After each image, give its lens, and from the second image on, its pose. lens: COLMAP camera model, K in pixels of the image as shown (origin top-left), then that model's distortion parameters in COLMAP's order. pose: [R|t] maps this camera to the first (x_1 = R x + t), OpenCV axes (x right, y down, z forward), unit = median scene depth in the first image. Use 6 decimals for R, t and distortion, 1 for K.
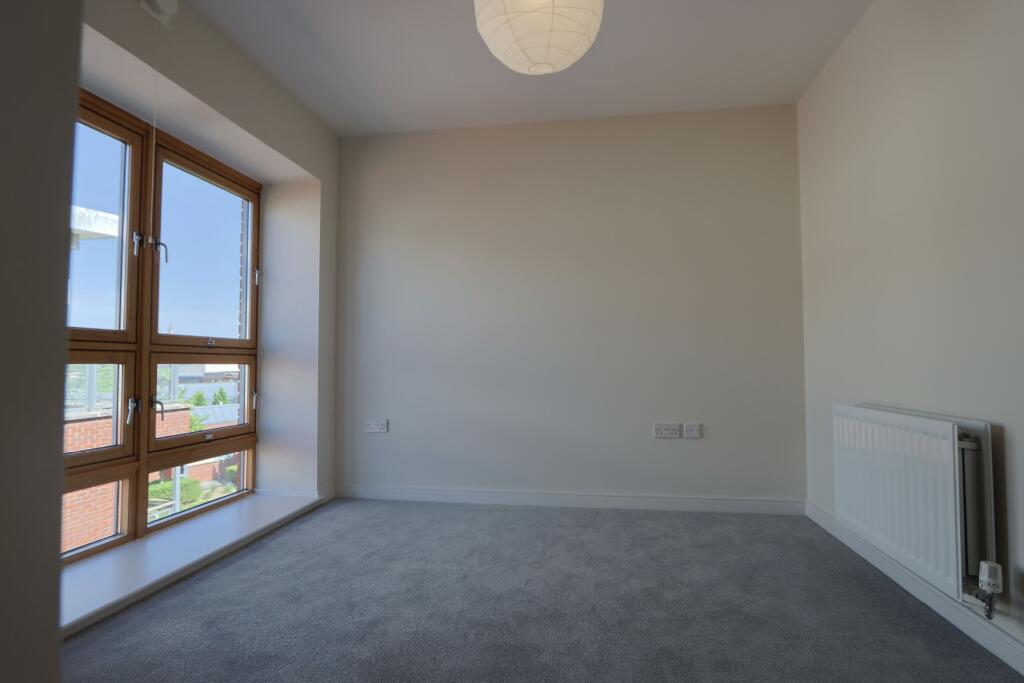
lens RADIAL K [[509.2, 0, 511.6], [0, 509.2, 341.7], [0, 0, 1]] dist [-0.021191, 0.003589]
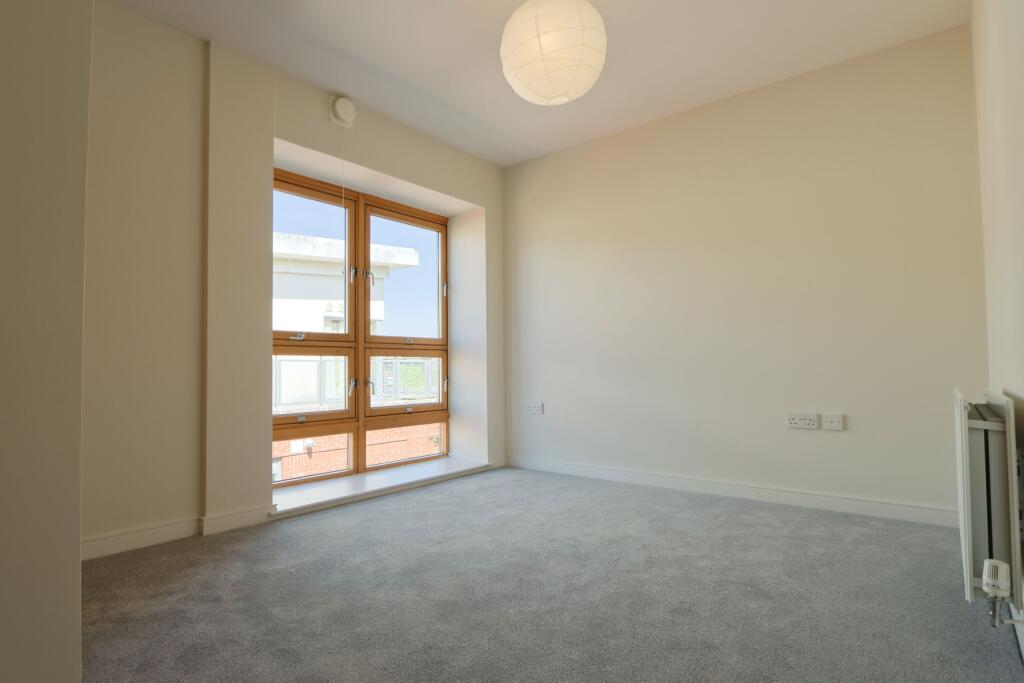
lens RADIAL K [[509.2, 0, 506.5], [0, 509.2, 346.6], [0, 0, 1]] dist [-0.021191, 0.003589]
pose [[0.870249, -0.026034, -0.491923, 0.354344], [0.030531, 0.999533, 0.001113, 0.027021], [0.491664, -0.015987, 0.870638, -0.078101]]
